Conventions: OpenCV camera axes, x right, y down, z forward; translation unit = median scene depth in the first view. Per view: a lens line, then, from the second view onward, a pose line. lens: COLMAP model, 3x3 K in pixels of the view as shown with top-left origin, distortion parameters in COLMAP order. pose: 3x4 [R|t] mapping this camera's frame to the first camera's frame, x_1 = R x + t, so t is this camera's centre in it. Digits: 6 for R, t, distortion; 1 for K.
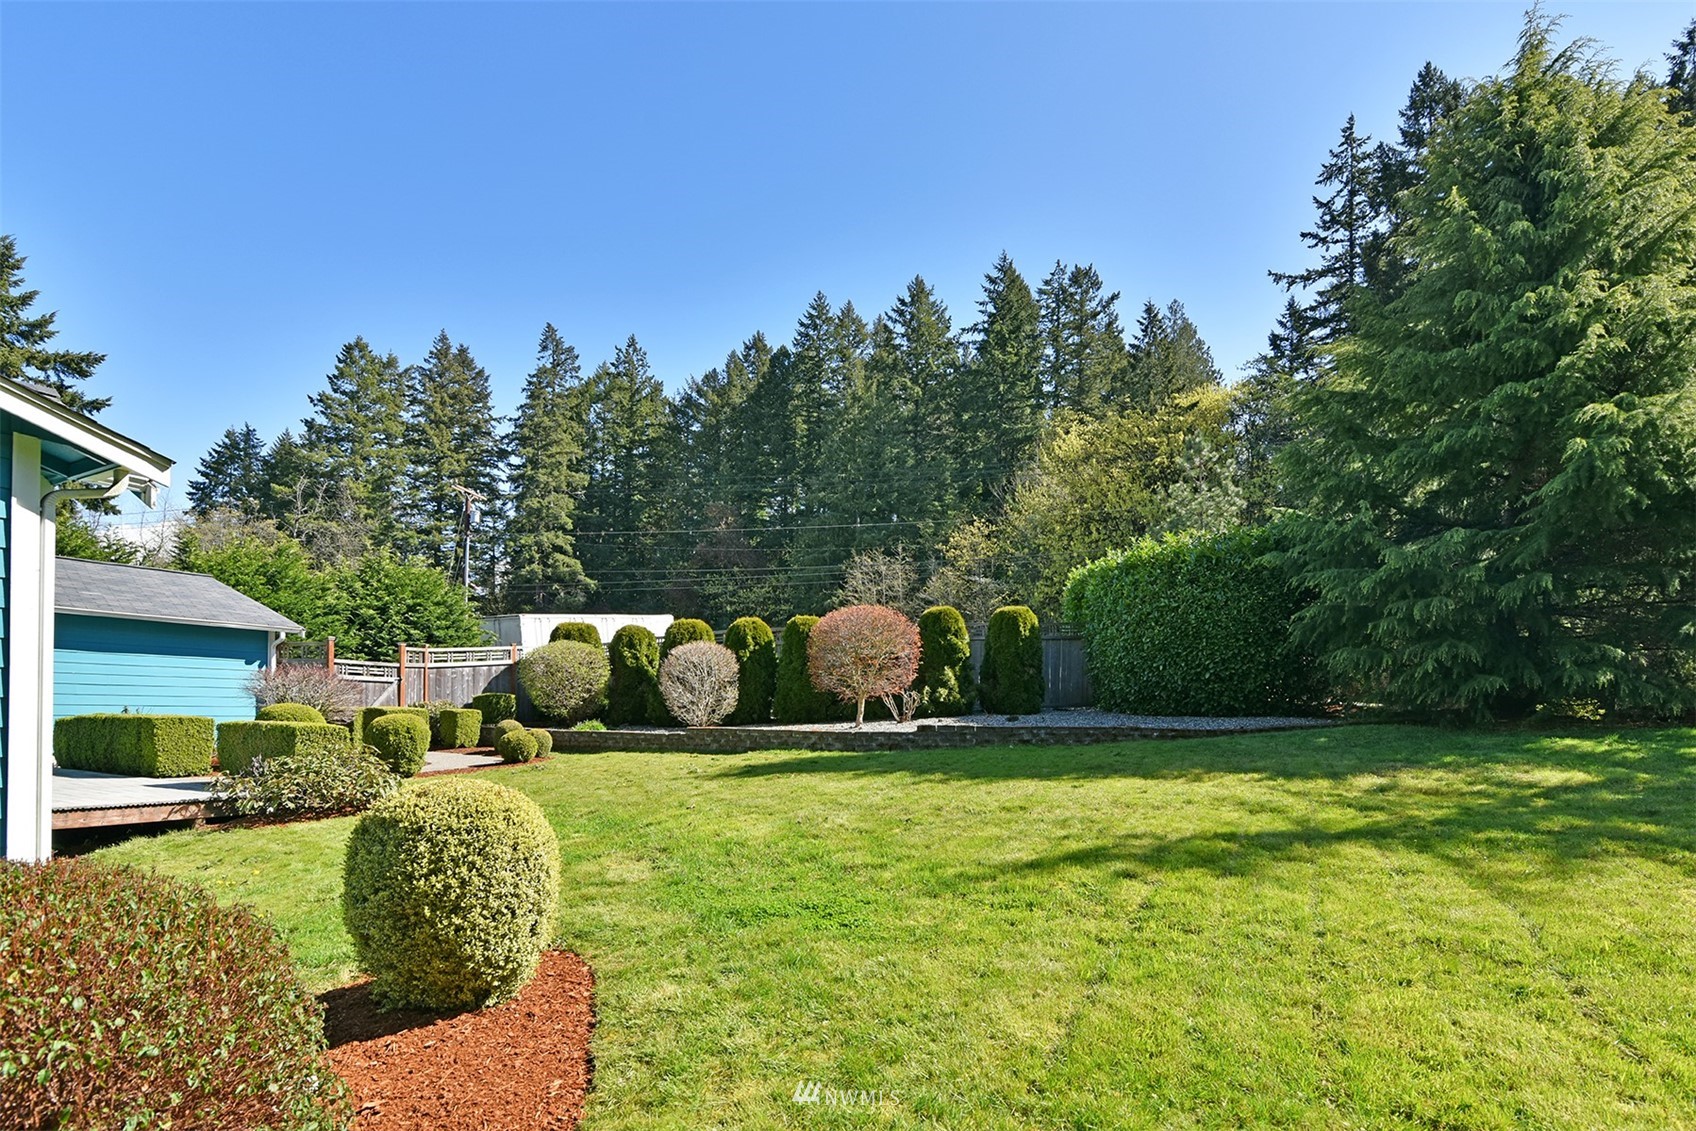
lens RADIAL K [[825.3, 0, 811.7], [0, 825.3, 711.6], [0, 0, 1]] dist [-0.001095, 0.011794]
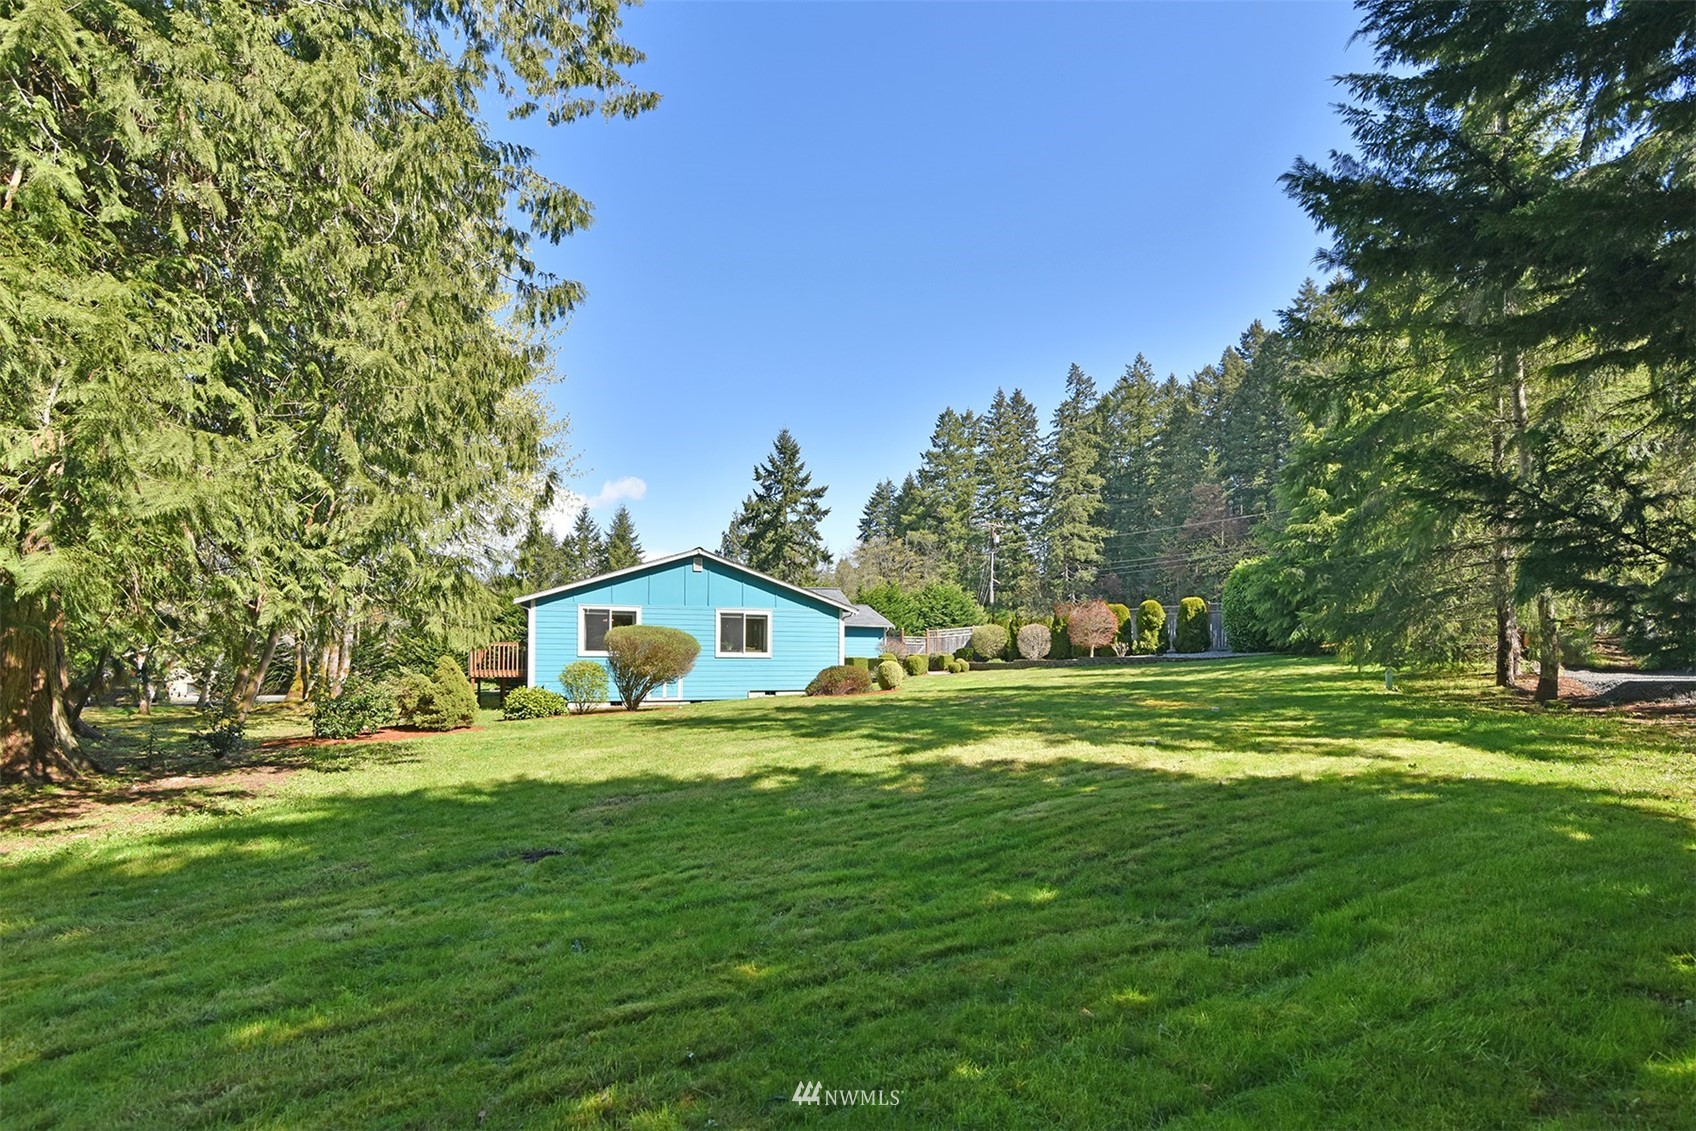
lens RADIAL K [[836.0, 0, 848.0], [0, 836.0, 565.5], [0, 0, 1]] dist [-0.017608, -0.000004]
pose [[0.790611, -0.076987, -0.607459, 0.224375], [0.009193, 0.993445, -0.113940, 0.003898], [0.612249, 0.084498, 0.786137, -0.300760]]
